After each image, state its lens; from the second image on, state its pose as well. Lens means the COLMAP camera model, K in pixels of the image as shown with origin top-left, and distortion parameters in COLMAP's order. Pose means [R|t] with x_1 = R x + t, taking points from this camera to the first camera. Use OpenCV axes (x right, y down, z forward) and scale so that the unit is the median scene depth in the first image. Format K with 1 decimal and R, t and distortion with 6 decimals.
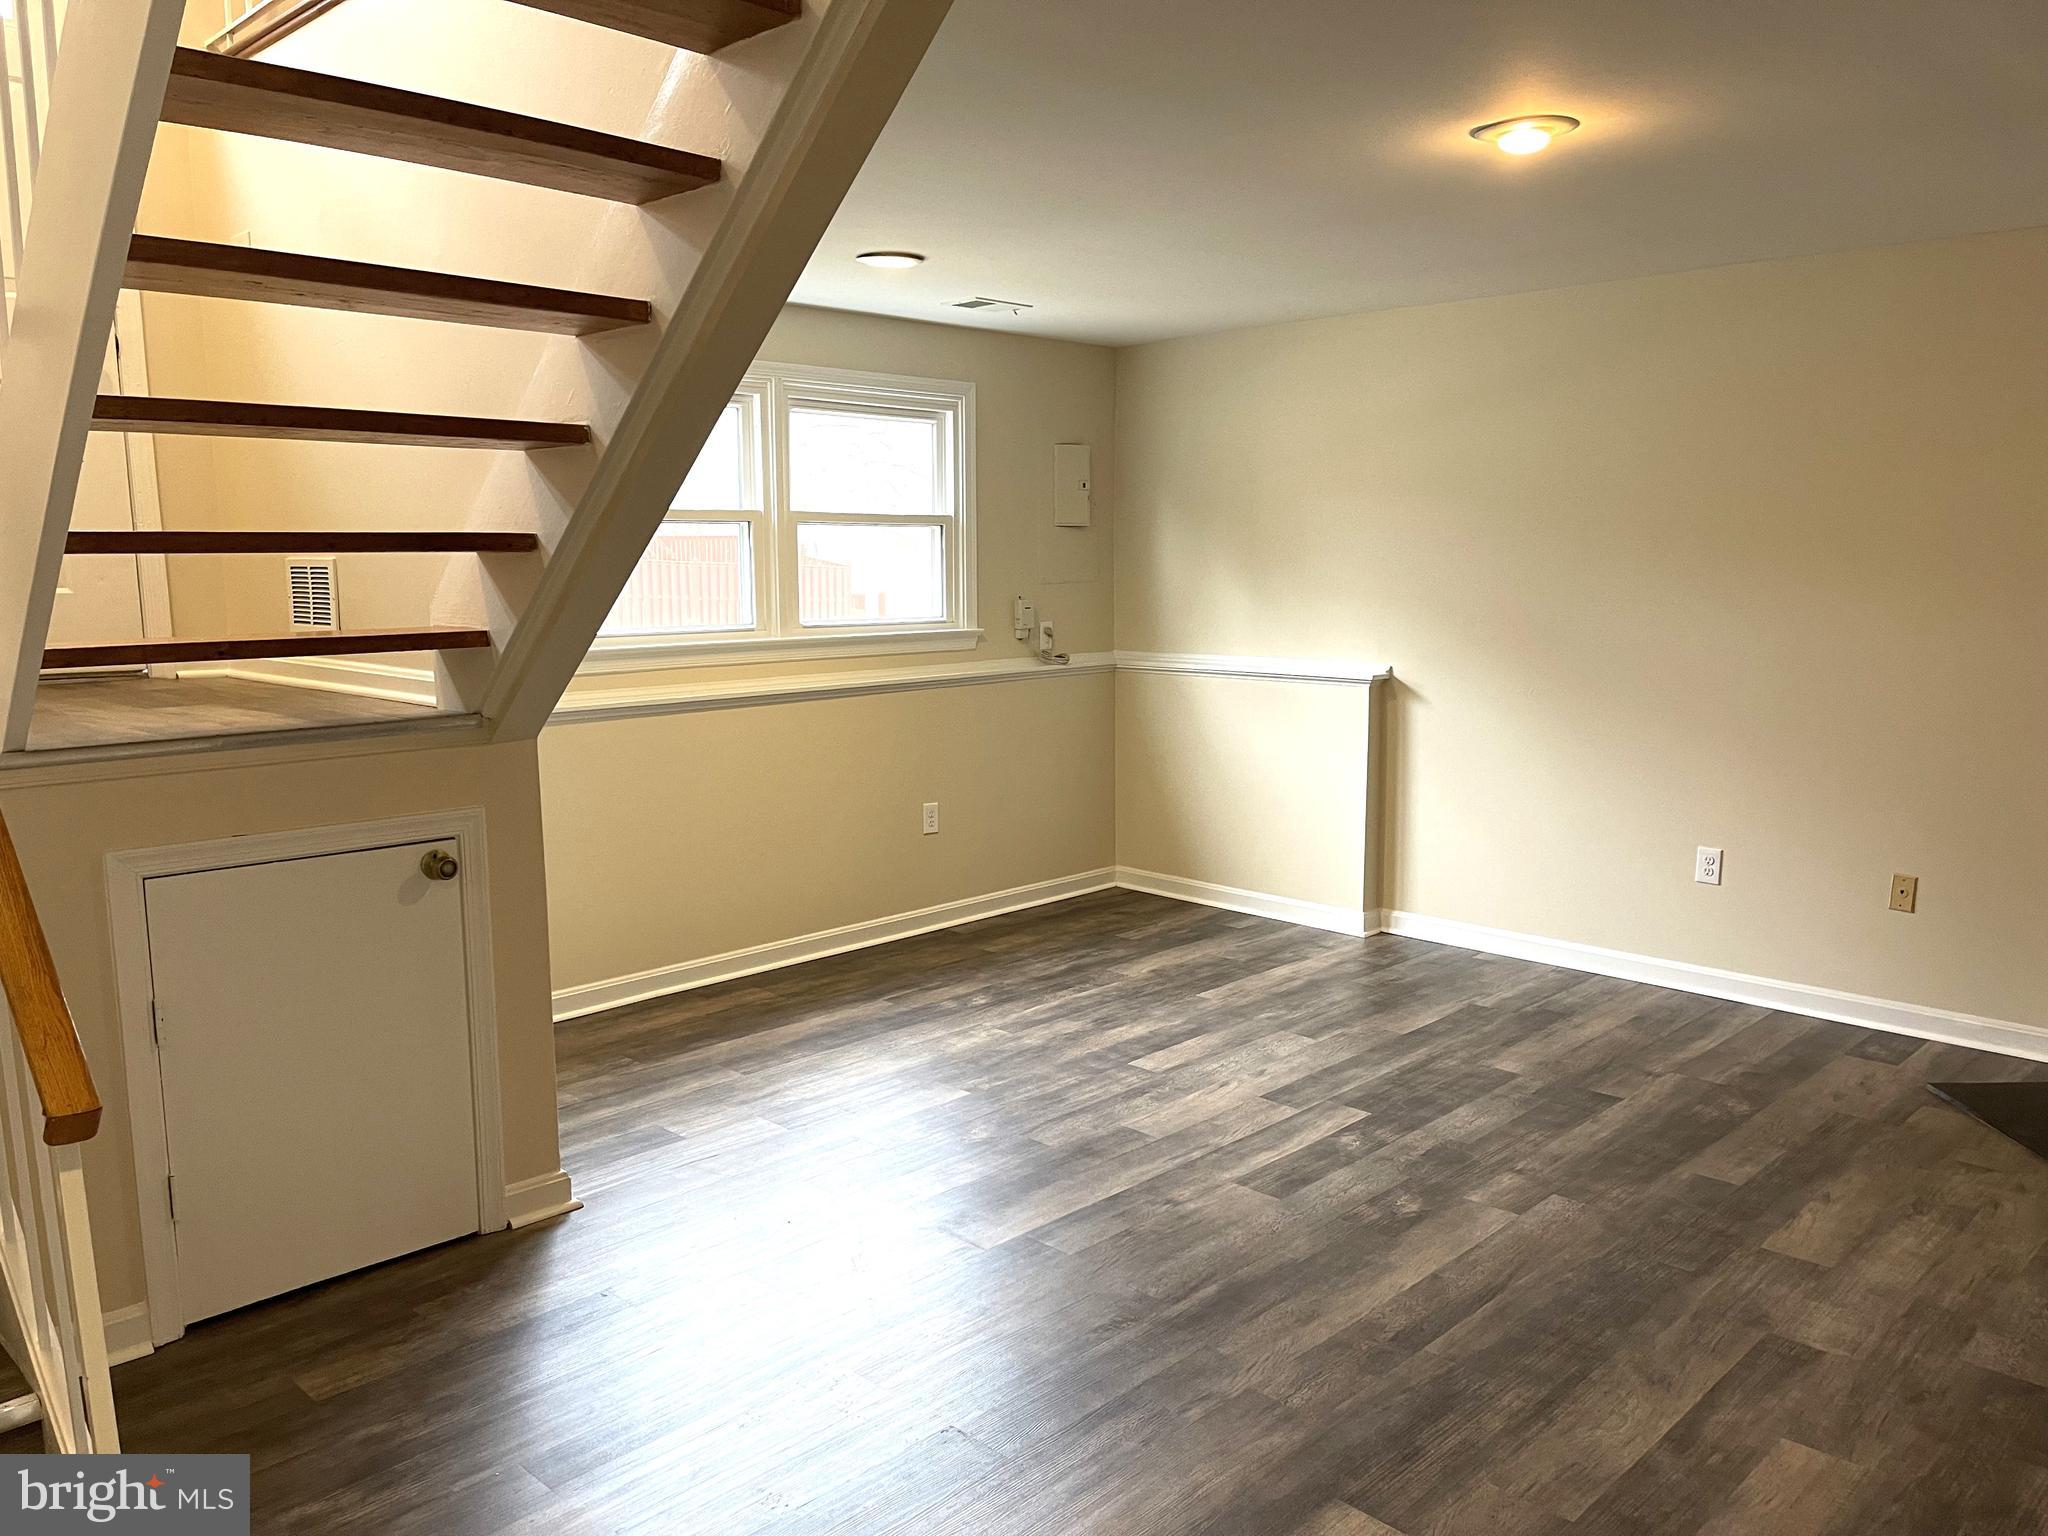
lens RADIAL K [[1543.7, 0, 1033.1], [0, 1543.7, 770.0], [0, 0, 1]] dist [0.068244, -0.068793]
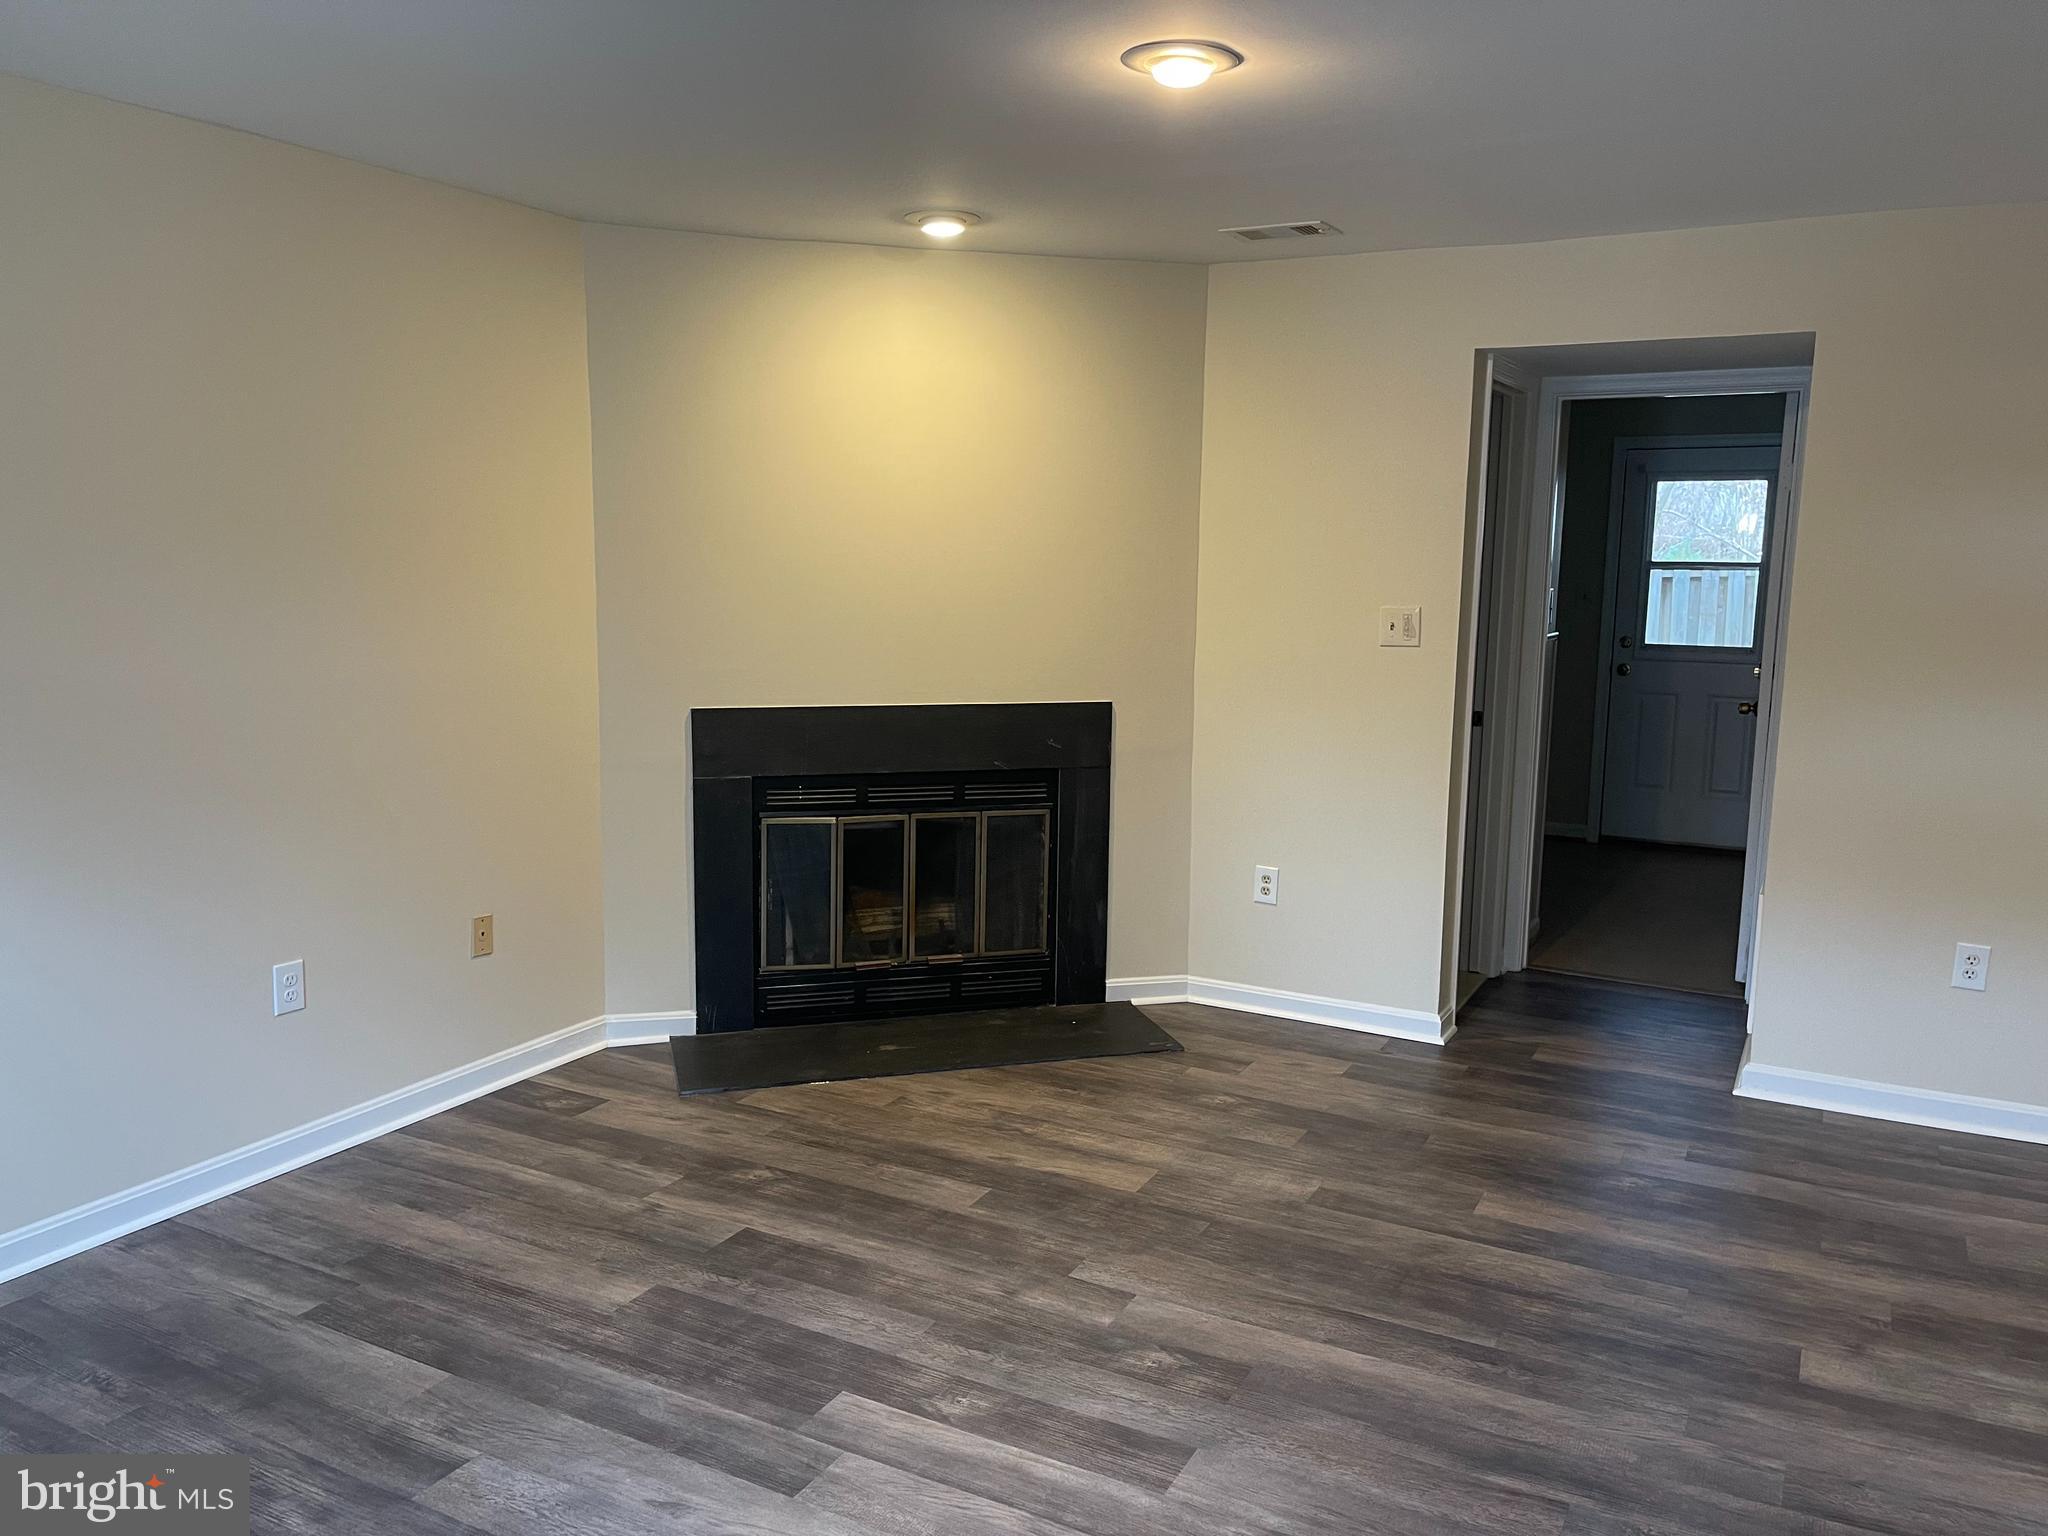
lens RADIAL K [[1543.7, 0, 1033.1], [0, 1543.7, 770.0], [0, 0, 1]] dist [0.068244, -0.068793]
pose [[-0.282504, -0.139425, 0.949079, -0.322407], [0.125948, 0.975425, 0.180785, -0.120372], [-0.950962, 0.170607, -0.258001, 0.833491]]
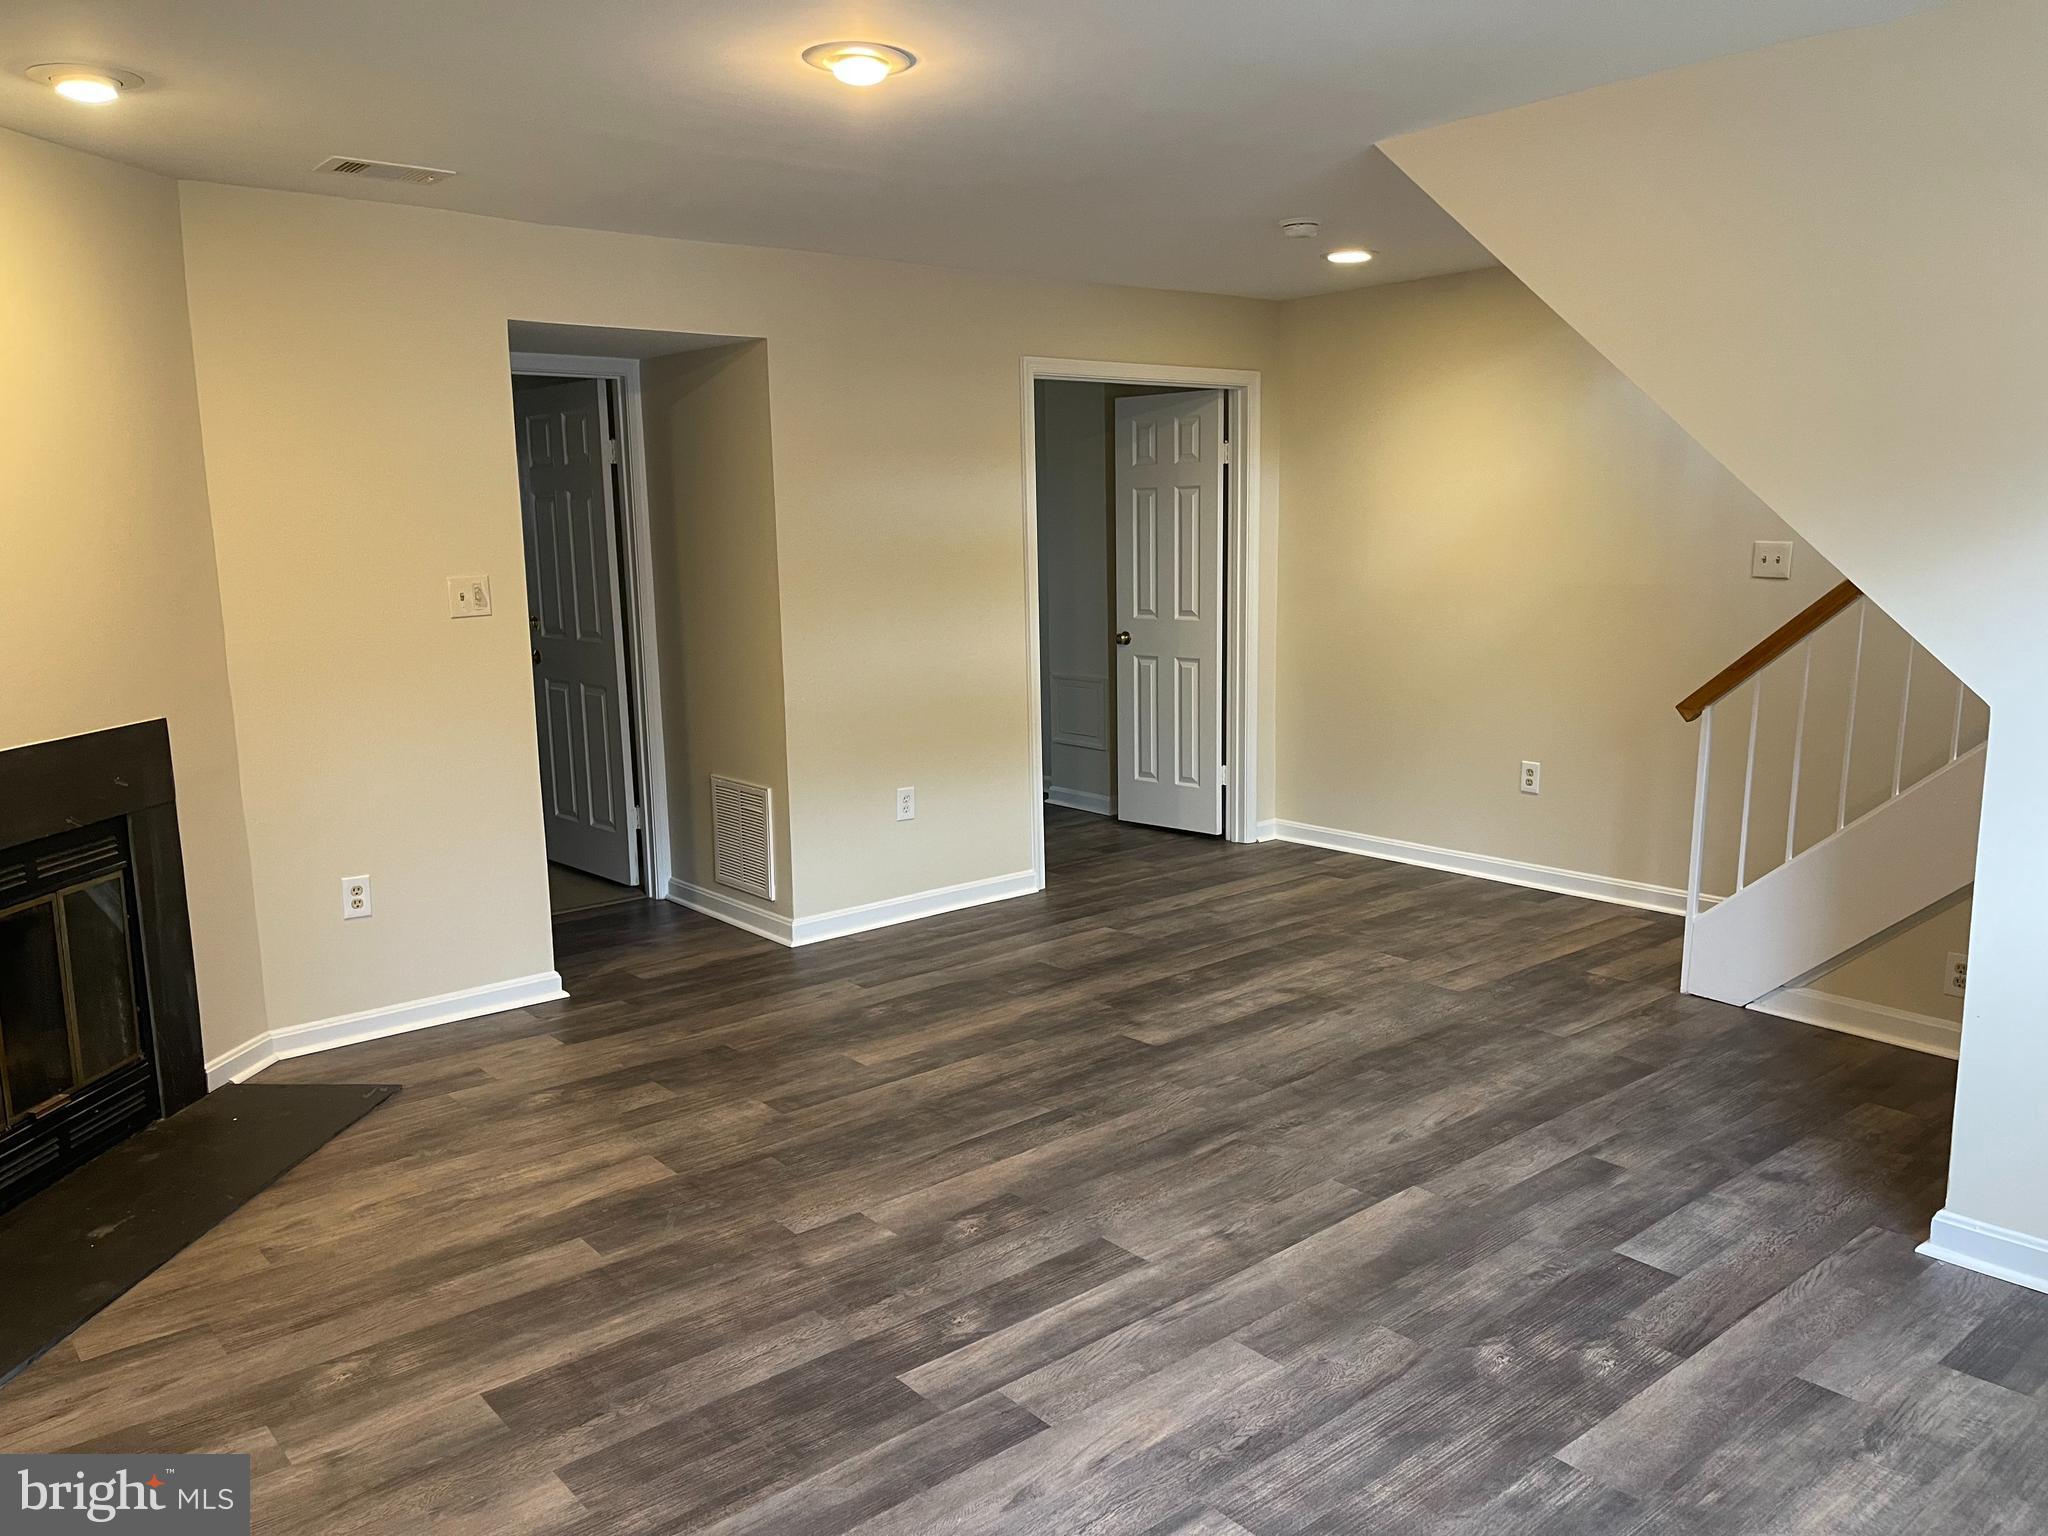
lens RADIAL K [[1543.7, 0, 1033.1], [0, 1543.7, 770.0], [0, 0, 1]] dist [0.068244, -0.068793]
pose [[-0.995154, 0.007380, 0.098050, 0.075056], [0.036799, 0.952666, 0.301785, -0.172869], [-0.091182, 0.303931, -0.948321, 1.221316]]
